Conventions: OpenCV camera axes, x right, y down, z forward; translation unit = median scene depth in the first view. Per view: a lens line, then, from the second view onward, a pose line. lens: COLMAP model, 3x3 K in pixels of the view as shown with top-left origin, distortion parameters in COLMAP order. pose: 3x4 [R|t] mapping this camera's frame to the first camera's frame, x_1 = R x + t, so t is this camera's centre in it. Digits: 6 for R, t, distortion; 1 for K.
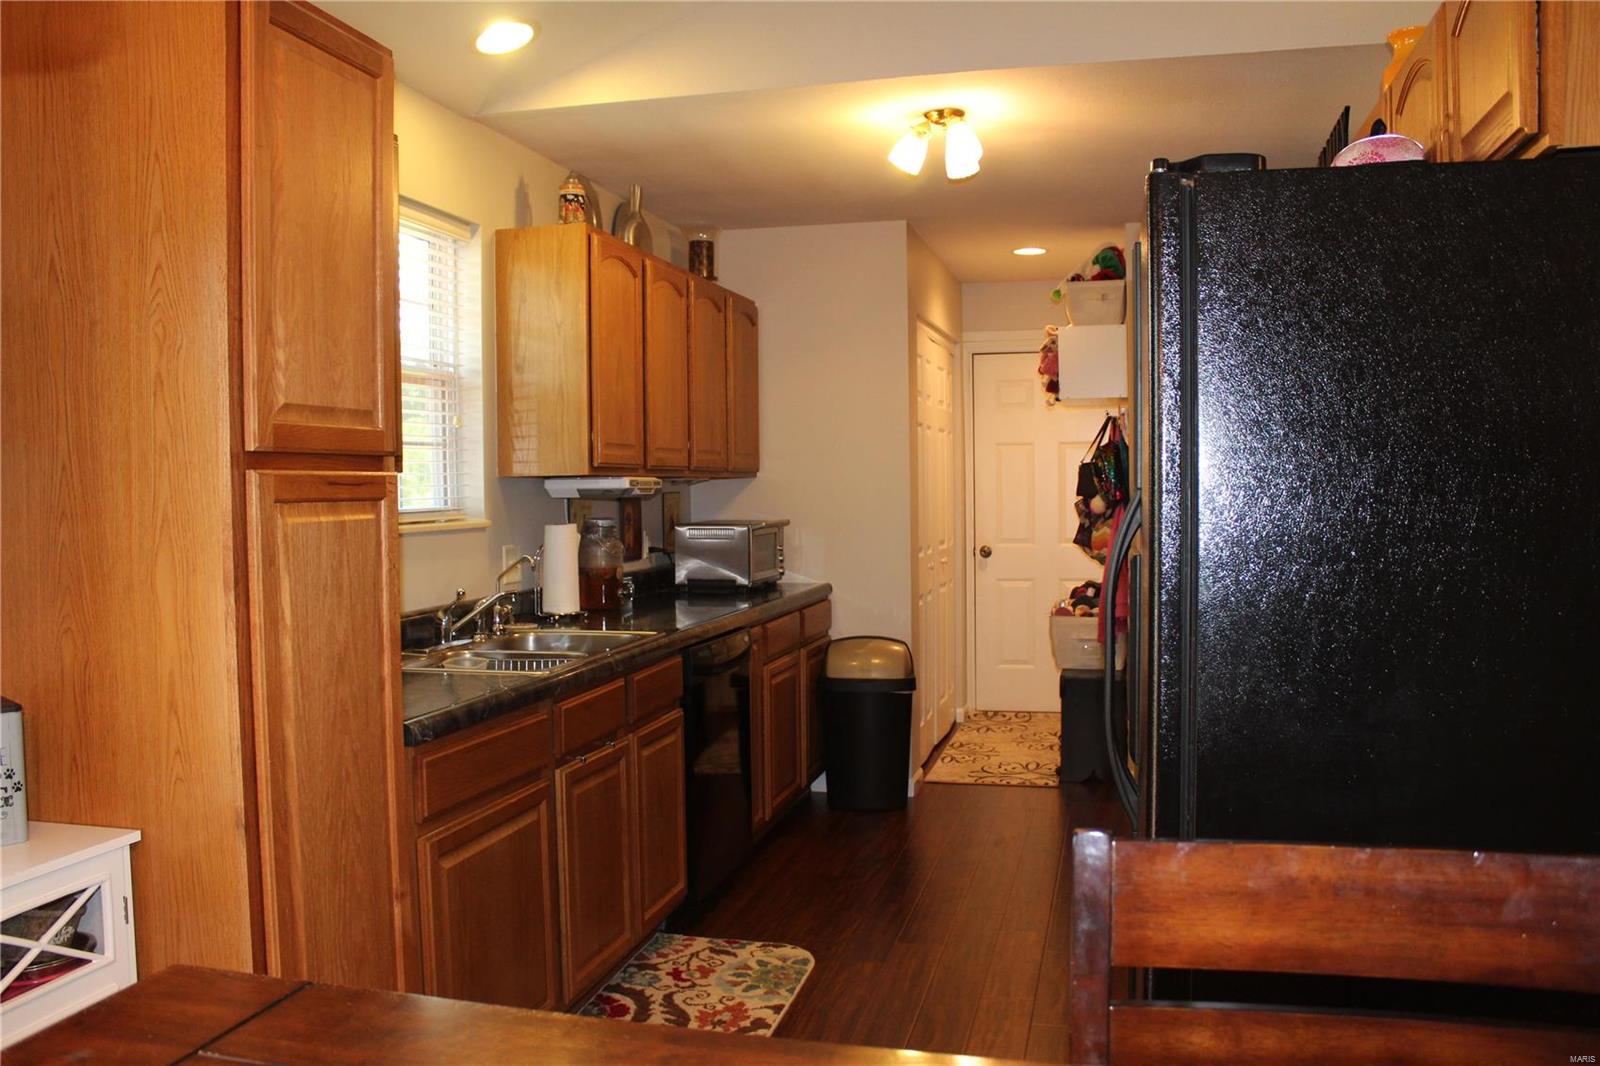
lens RADIAL K [[1324.4, 0, 795.4], [0, 1324.4, 552.5], [0, 0, 1]] dist [-0.166656, 0.146241]
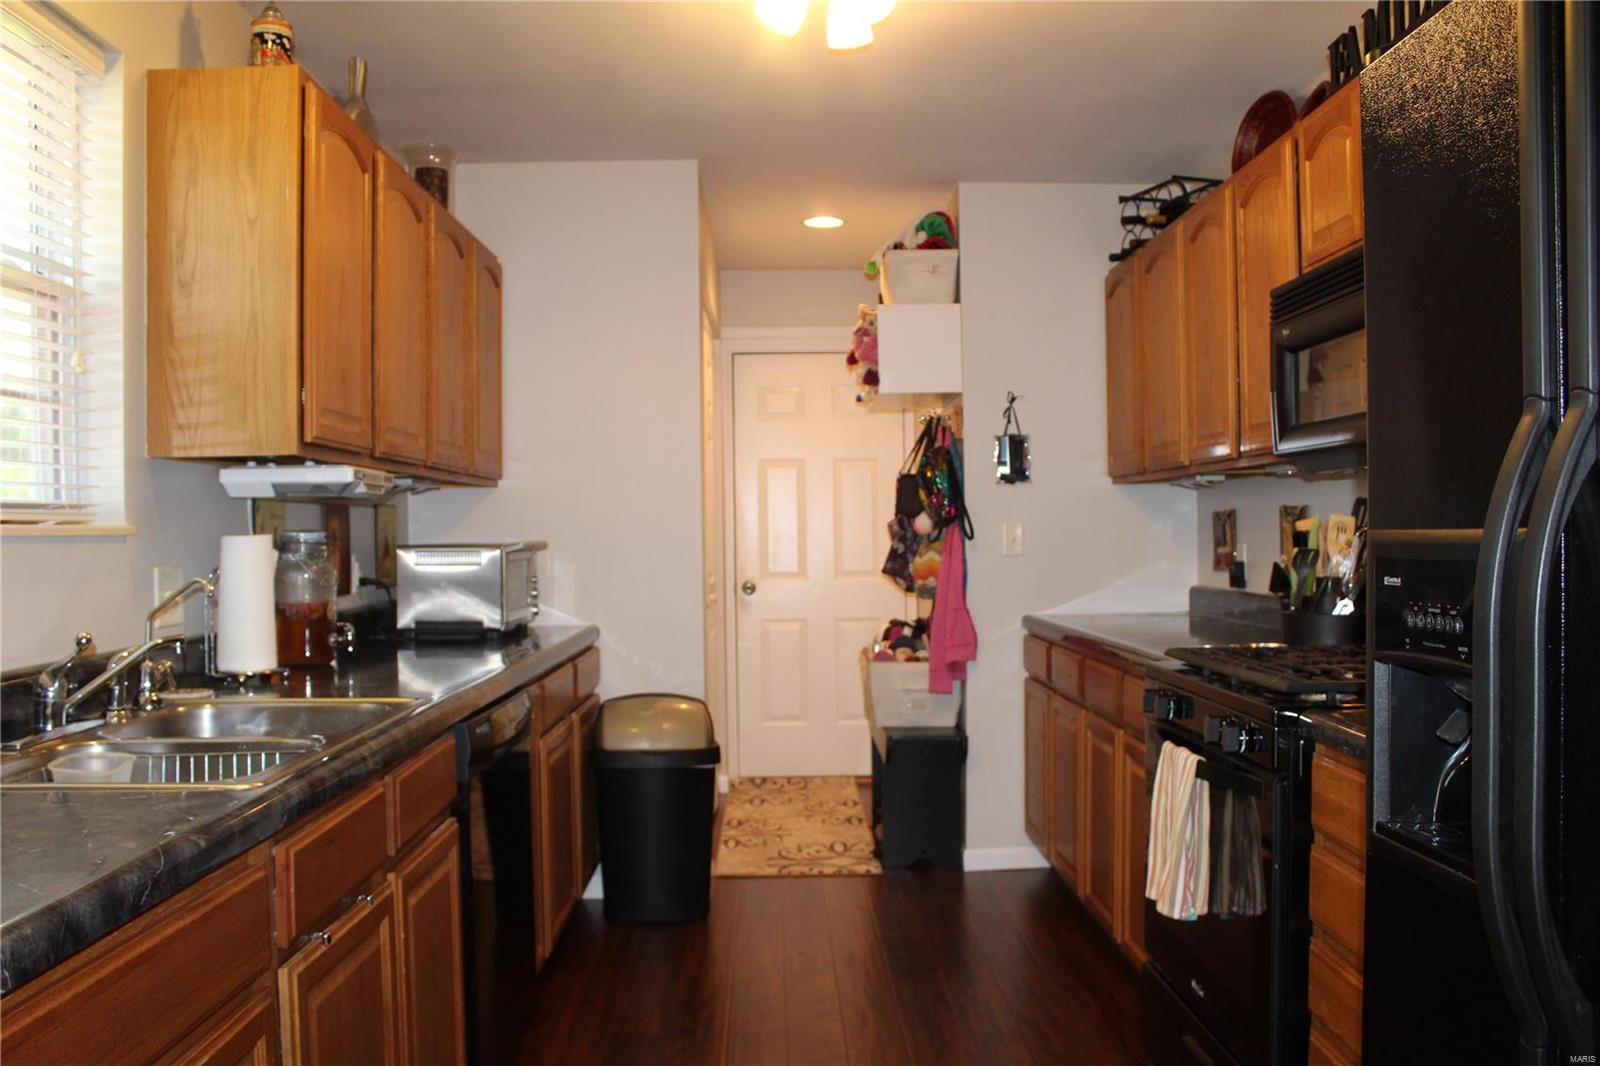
lens RADIAL K [[1324.4, 0, 795.4], [0, 1324.4, 552.5], [0, 0, 1]] dist [-0.166656, 0.146241]
pose [[0.966002, -0.003533, 0.258509, -0.072355], [0.013466, 0.999237, -0.036661, 0.012668], [-0.258183, 0.038896, 0.965313, 0.279698]]
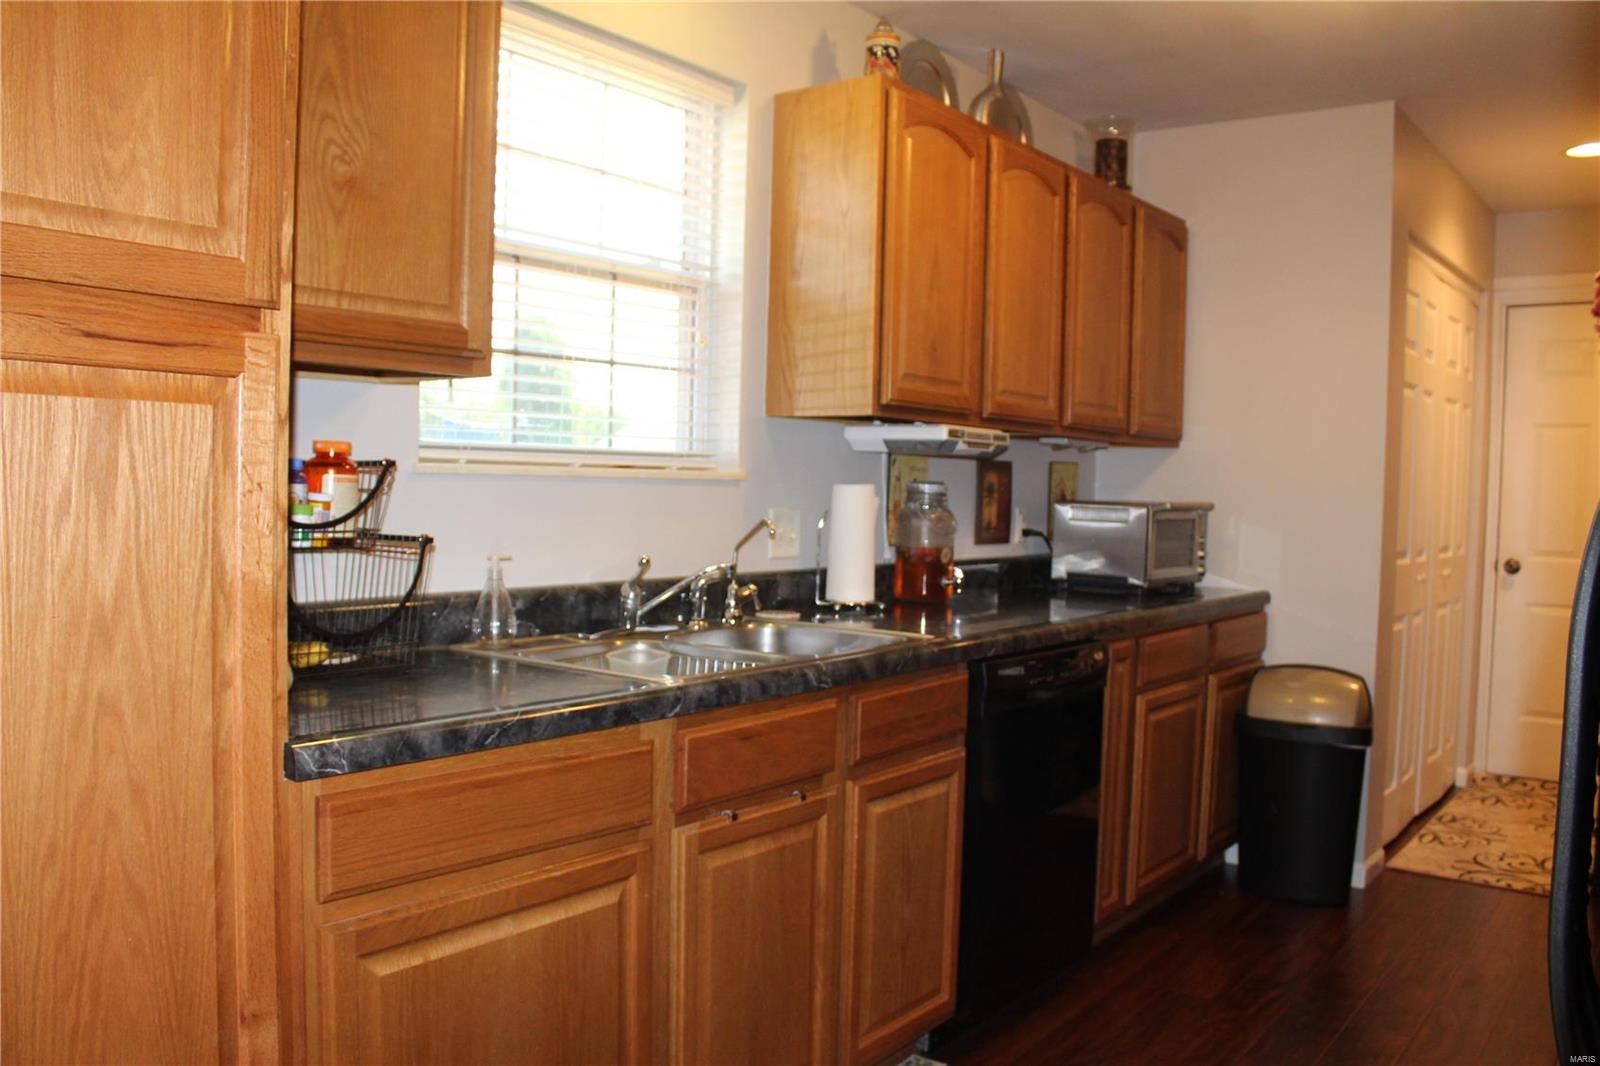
lens RADIAL K [[1324.4, 0, 795.4], [0, 1324.4, 552.5], [0, 0, 1]] dist [-0.166656, 0.146241]
pose [[0.919742, 0.055027, -0.388648, 0.077986], [-0.055166, 0.998419, 0.010809, 0.009874], [0.388628, 0.011499, 0.921323, 0.258449]]
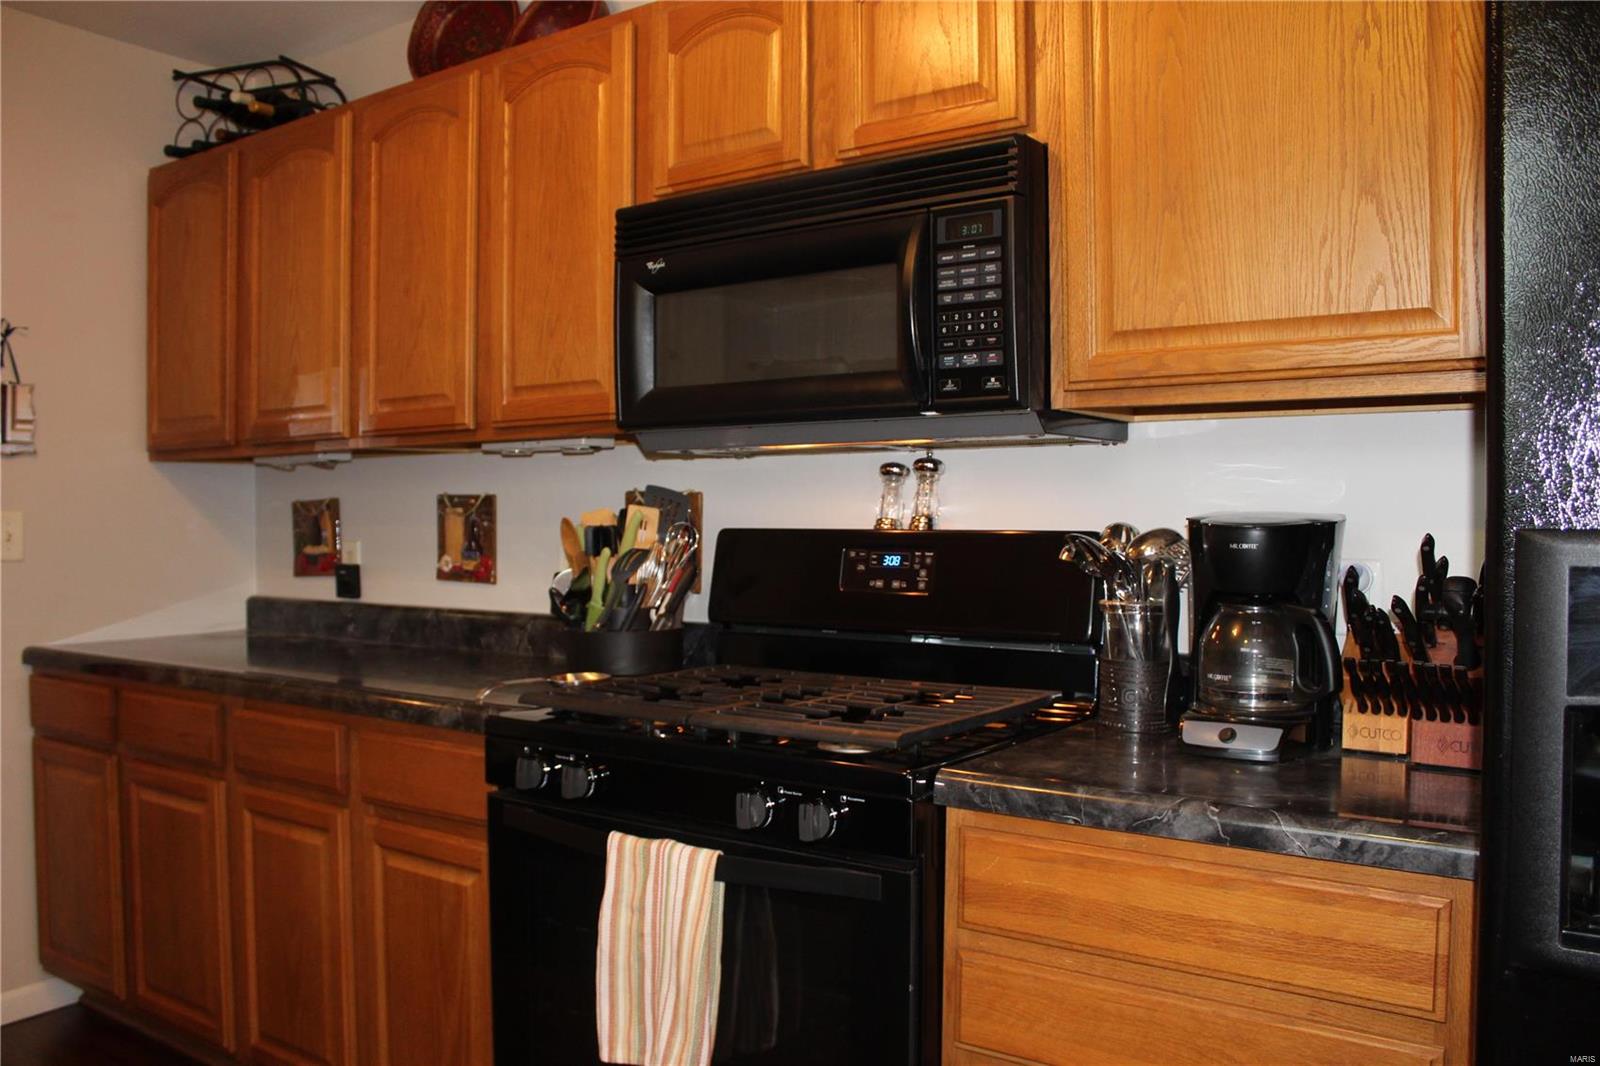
lens RADIAL K [[1335.5, 0, 798.0], [0, 1335.5, 550.0], [0, 0, 1]] dist [-0.168347, 0.152670]
pose [[0.374418, -0.012657, 0.927174, -0.113681], [0.045339, 0.998961, -0.004672, -0.003281], [-0.926151, 0.043786, 0.374602, 0.573543]]
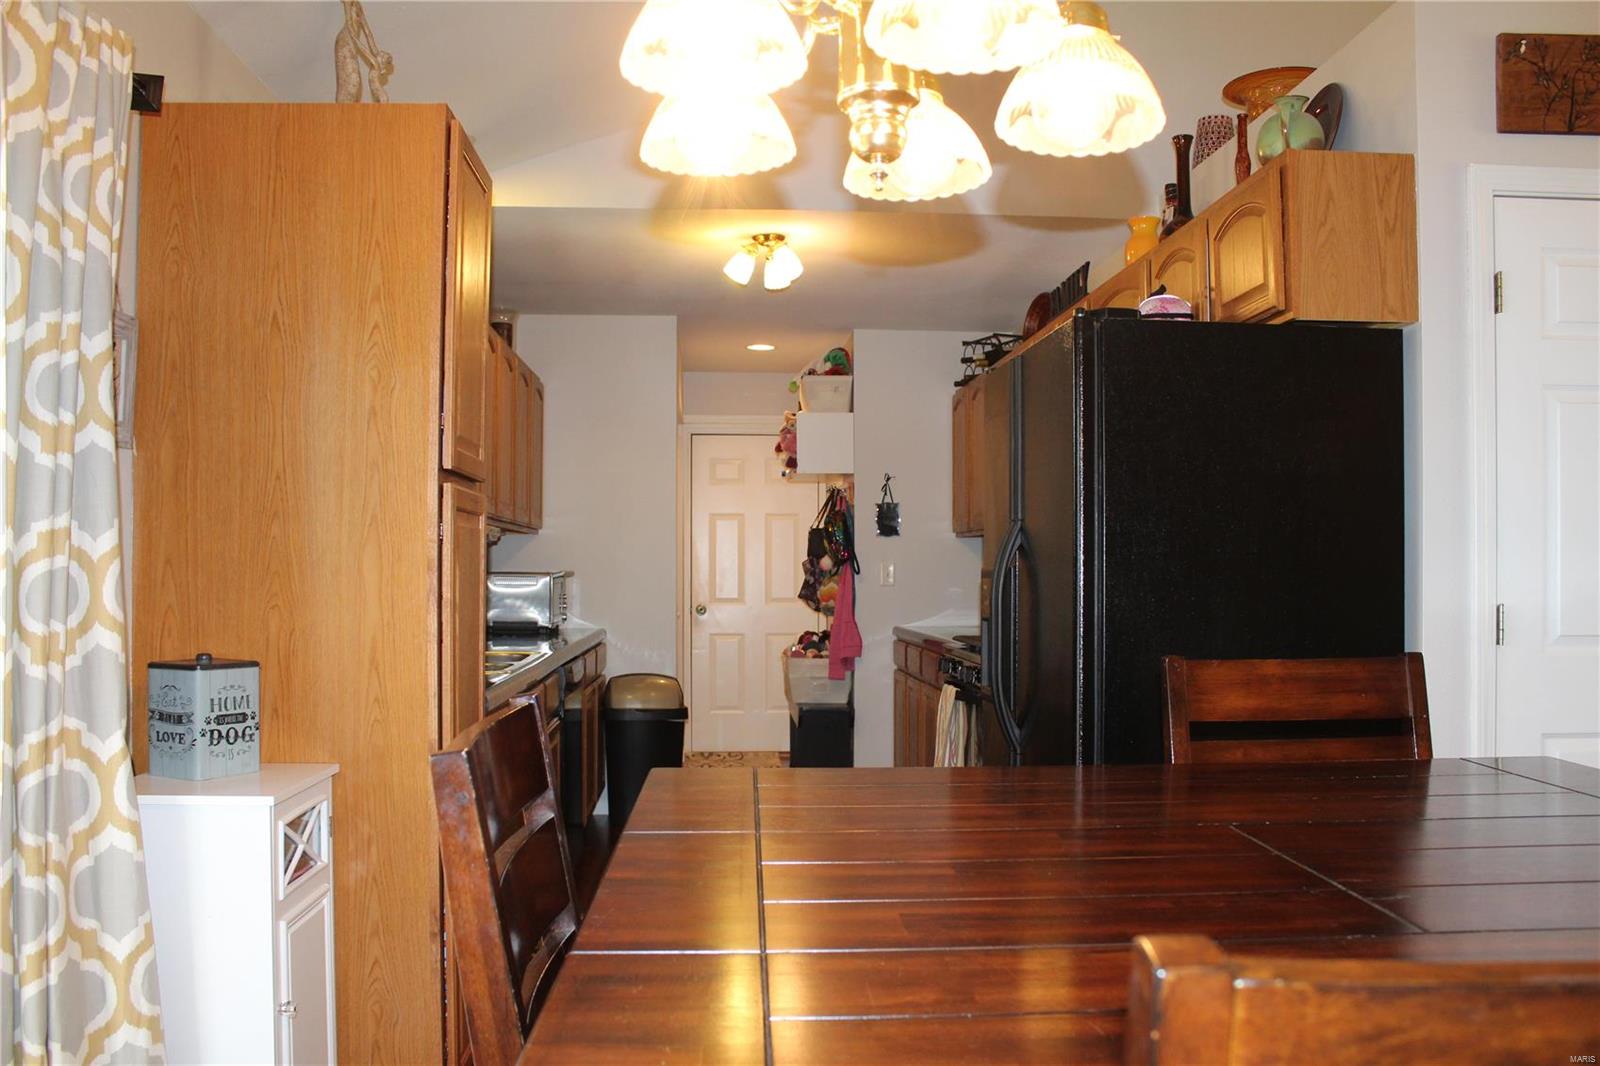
lens RADIAL K [[1324.4, 0, 795.4], [0, 1324.4, 552.5], [0, 0, 1]] dist [-0.166656, 0.146241]
pose [[0.951823, 0.016828, 0.306185, -0.199195], [0.003384, 0.997856, -0.065363, 0.039144], [-0.306628, 0.063250, 0.949725, -0.155782]]
